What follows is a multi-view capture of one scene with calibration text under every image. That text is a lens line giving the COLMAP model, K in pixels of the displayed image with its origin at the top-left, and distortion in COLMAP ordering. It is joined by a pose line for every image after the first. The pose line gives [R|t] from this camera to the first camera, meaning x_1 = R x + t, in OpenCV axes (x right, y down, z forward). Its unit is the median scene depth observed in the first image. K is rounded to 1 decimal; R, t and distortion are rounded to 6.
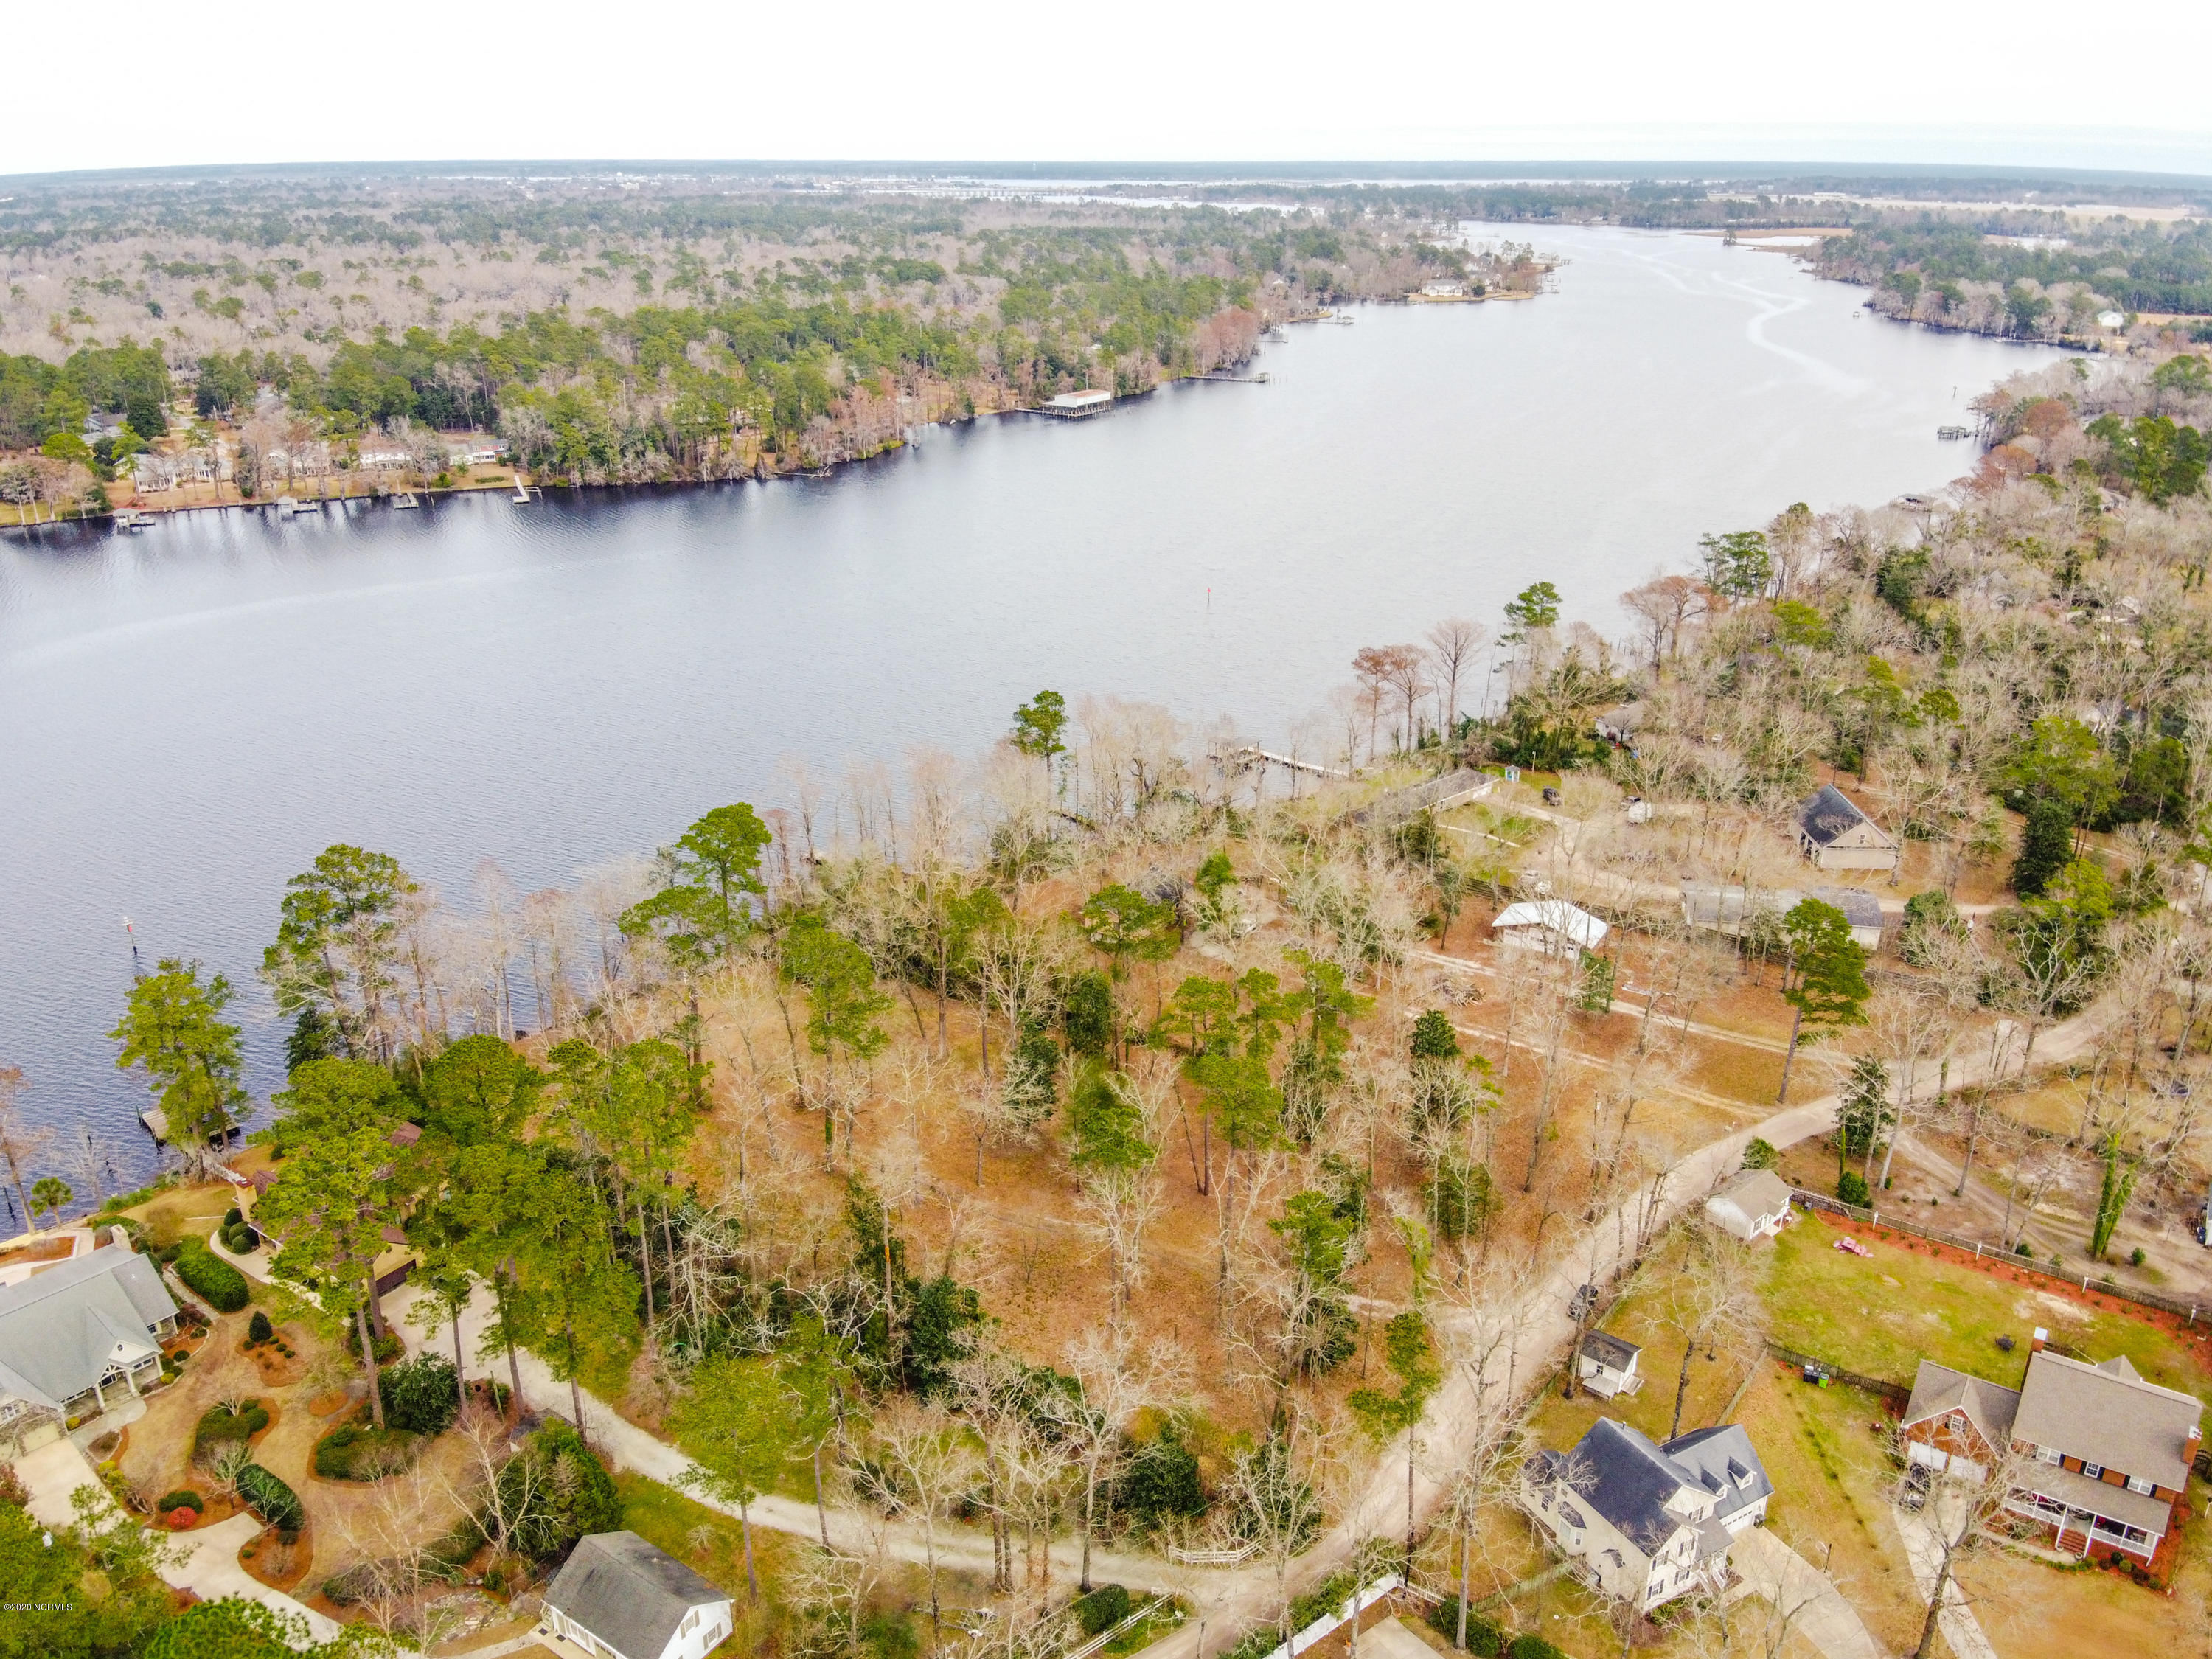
lens RADIAL K [[1636.1, 0, 1107.6], [0, 1636.1, 829.9], [0, 0, 1]] dist [0.085870, -0.167470]
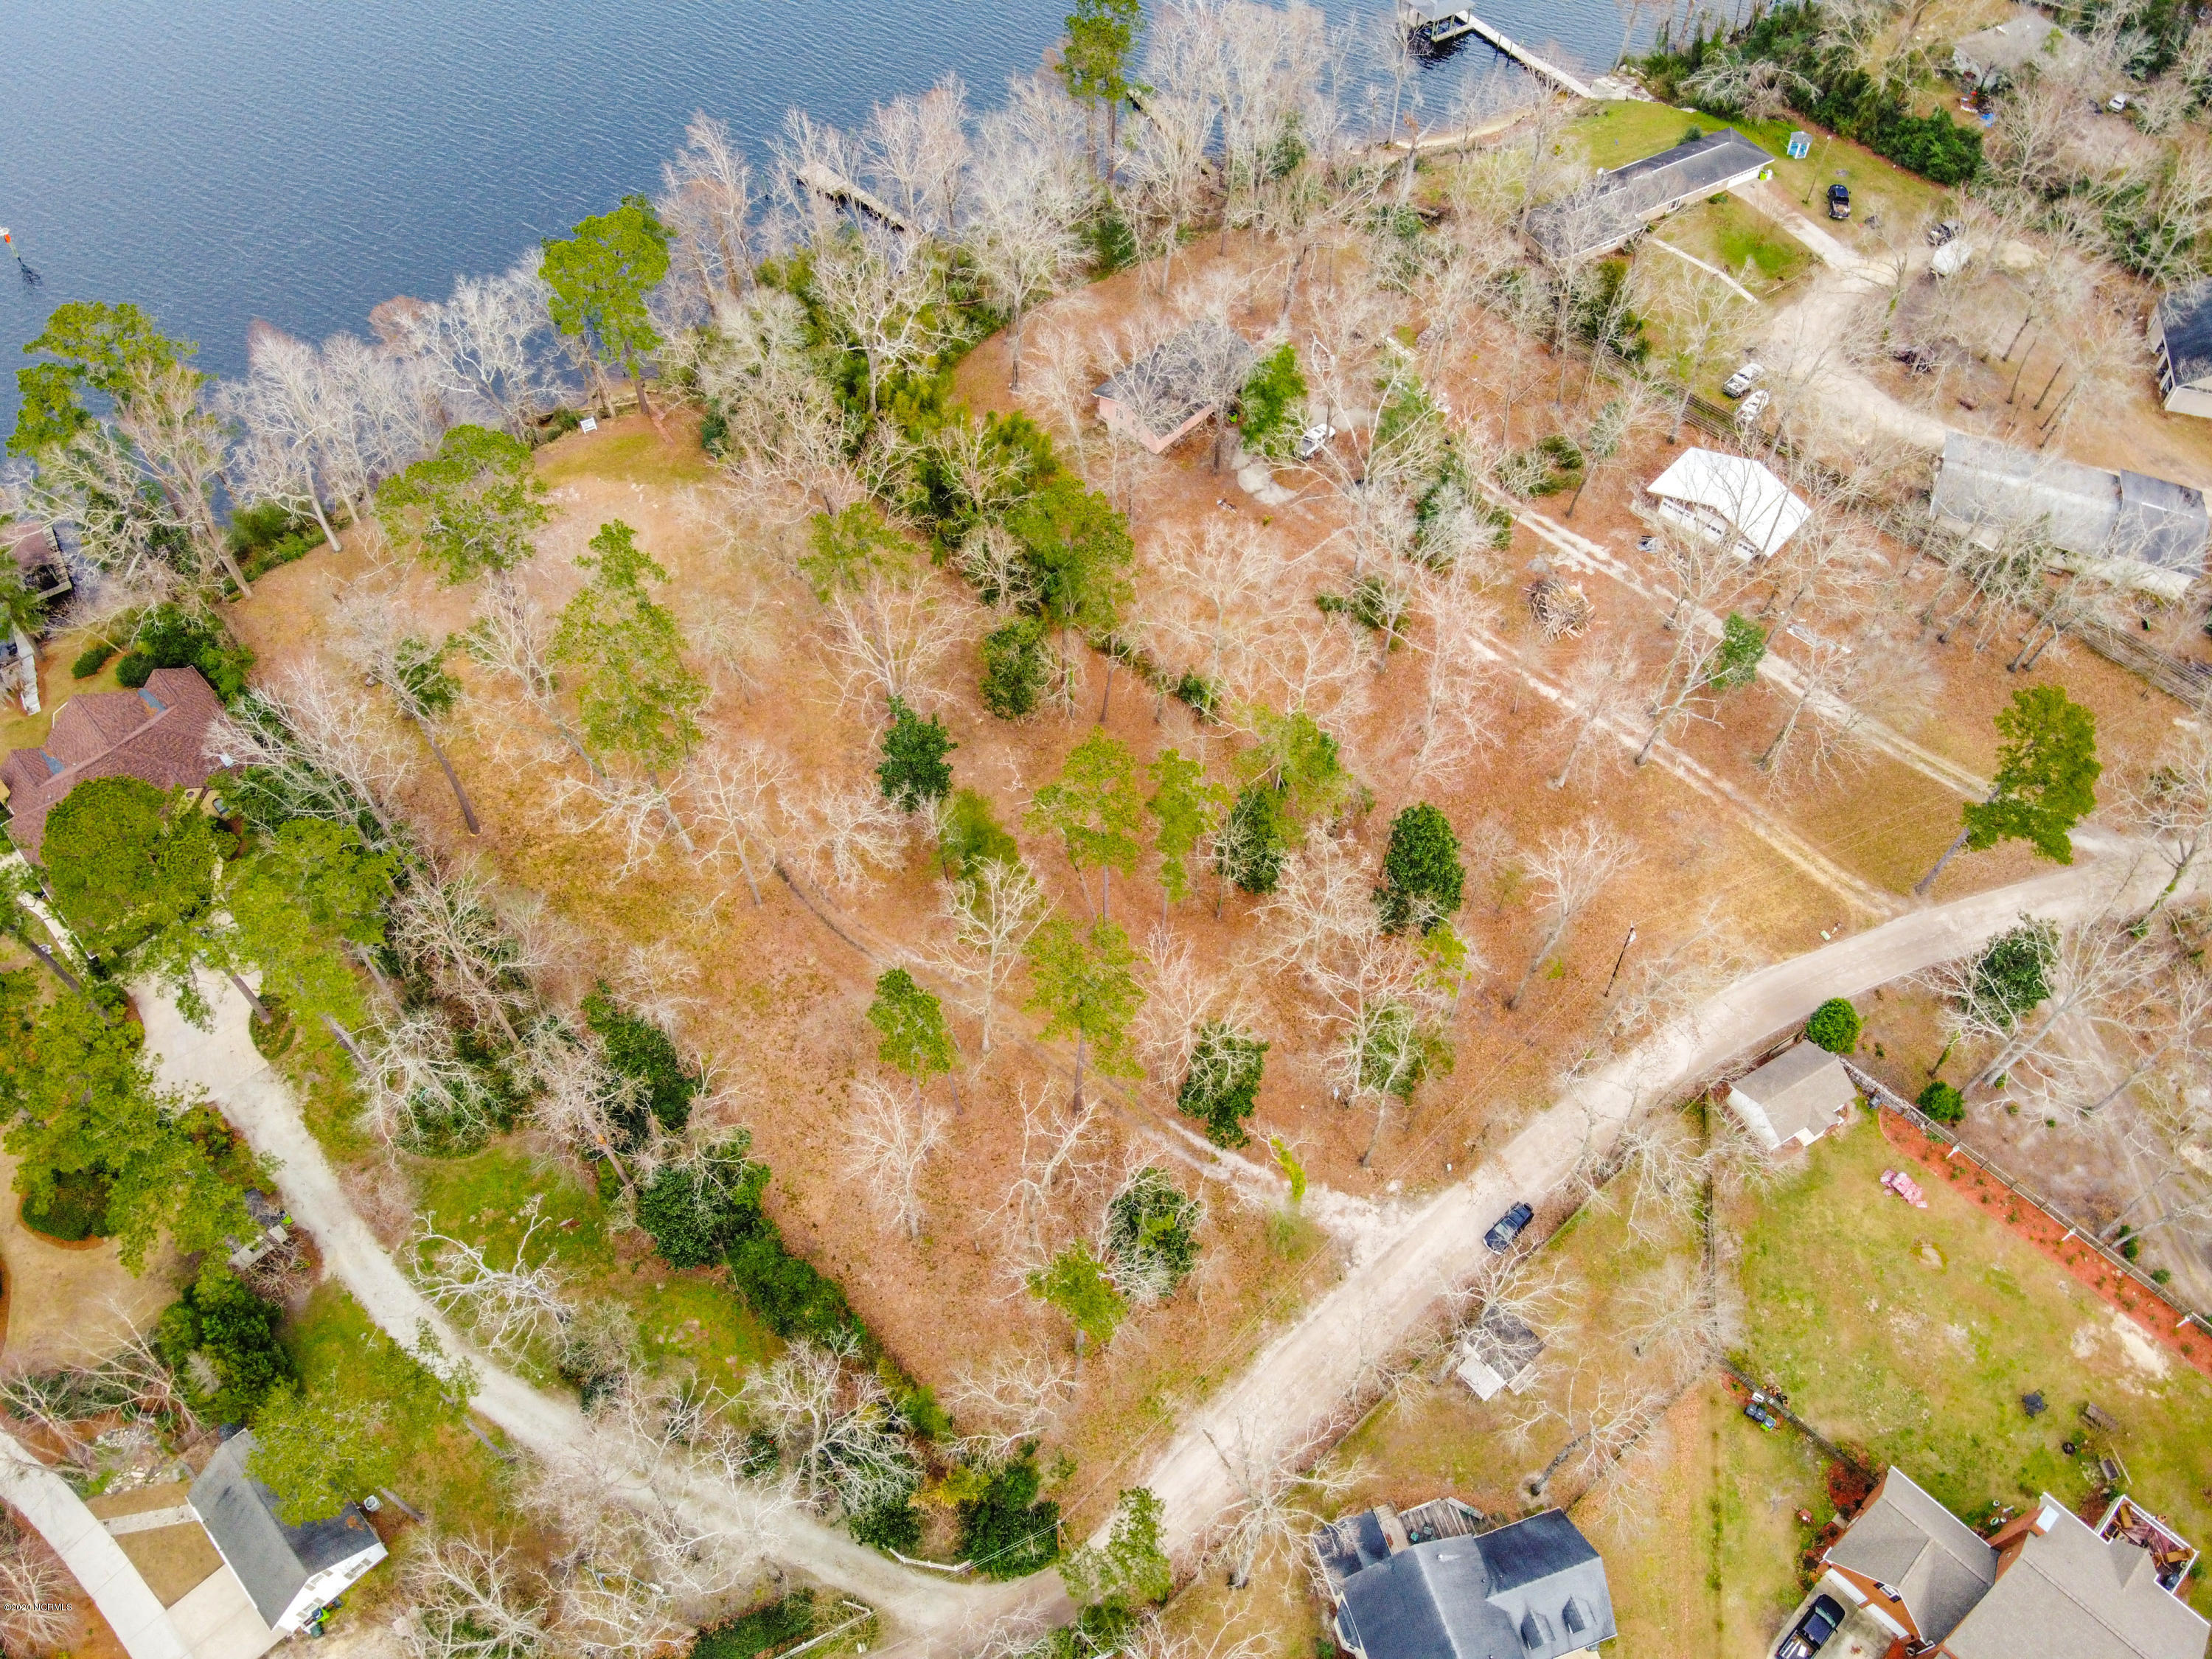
lens RADIAL K [[1656.8, 0, 1118.0], [0, 1656.8, 825.9], [0, 0, 1]] dist [0.094968, -0.188560]
pose [[0.981991, 0.155551, -0.107229, 0.035499], [-0.073038, 0.835994, 0.543857, -0.065993], [0.174240, -0.526231, 0.832299, 0.089450]]
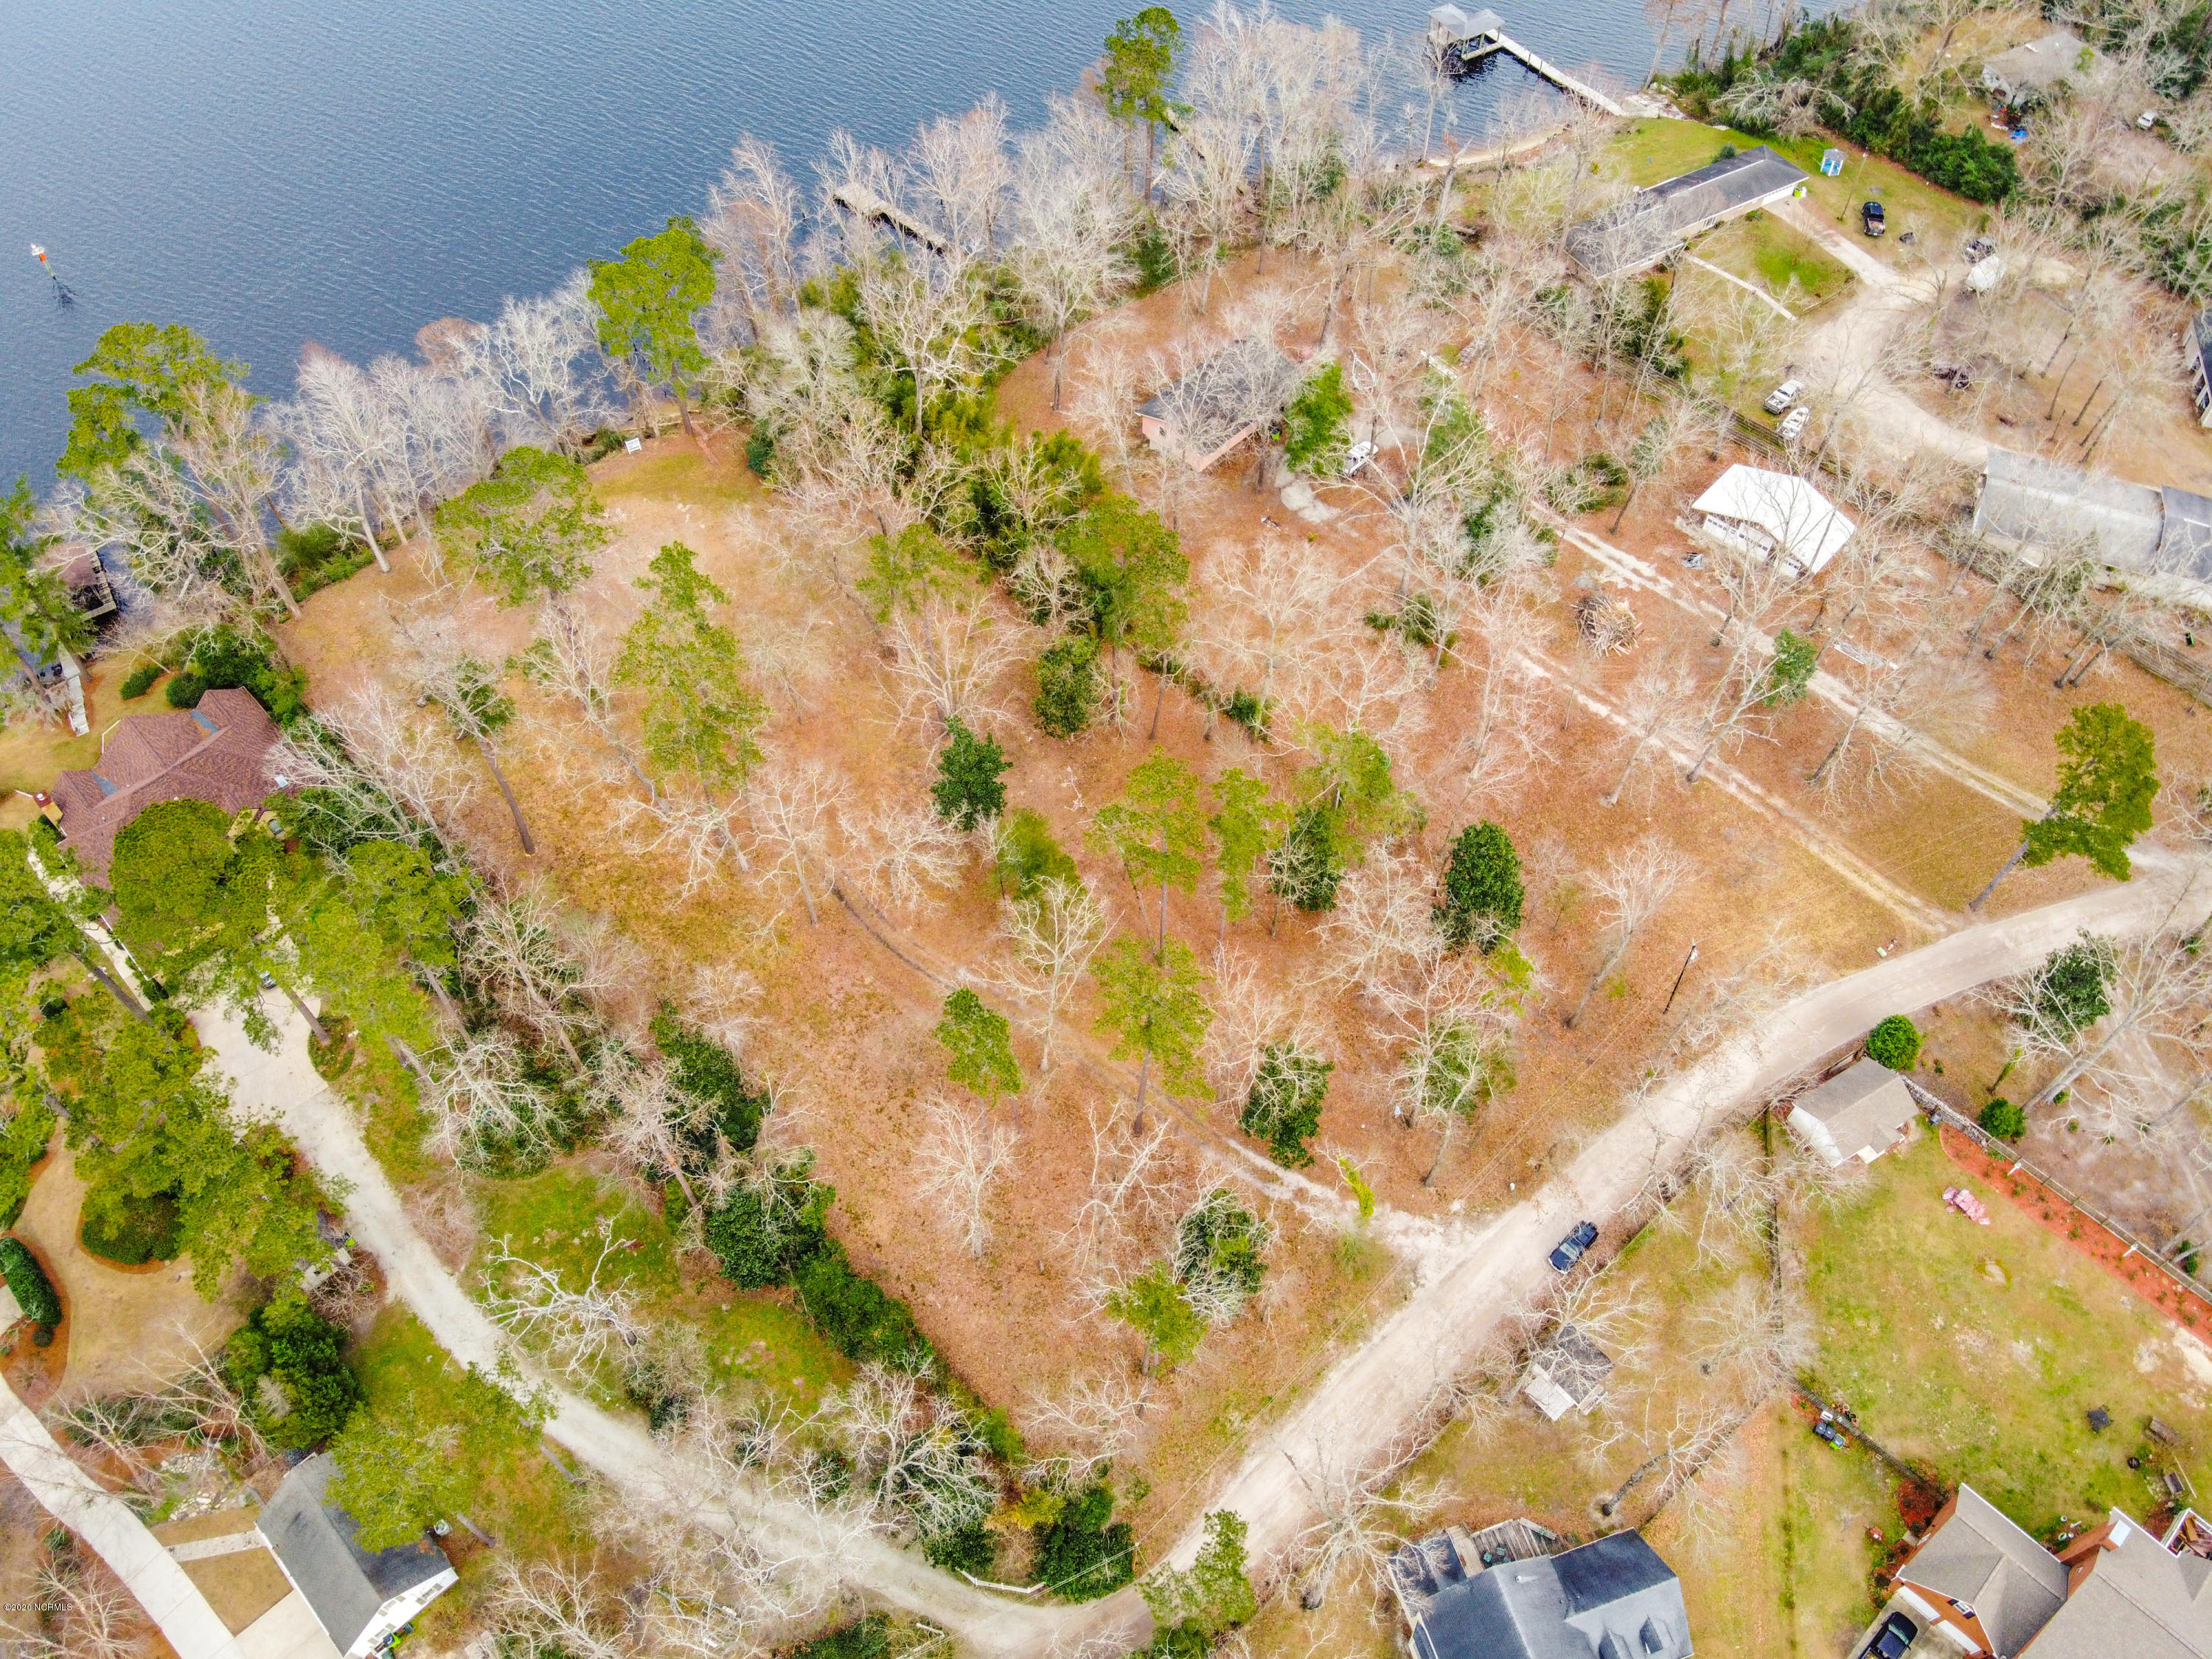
lens RADIAL K [[1656.8, 0, 1118.0], [0, 1656.8, 825.9], [0, 0, 1]] dist [0.094968, -0.188560]
pose [[0.982429, 0.152007, -0.108291, 0.028804], [-0.070677, 0.840018, 0.537935, -0.066360], [0.172736, -0.520830, 0.836002, 0.088500]]
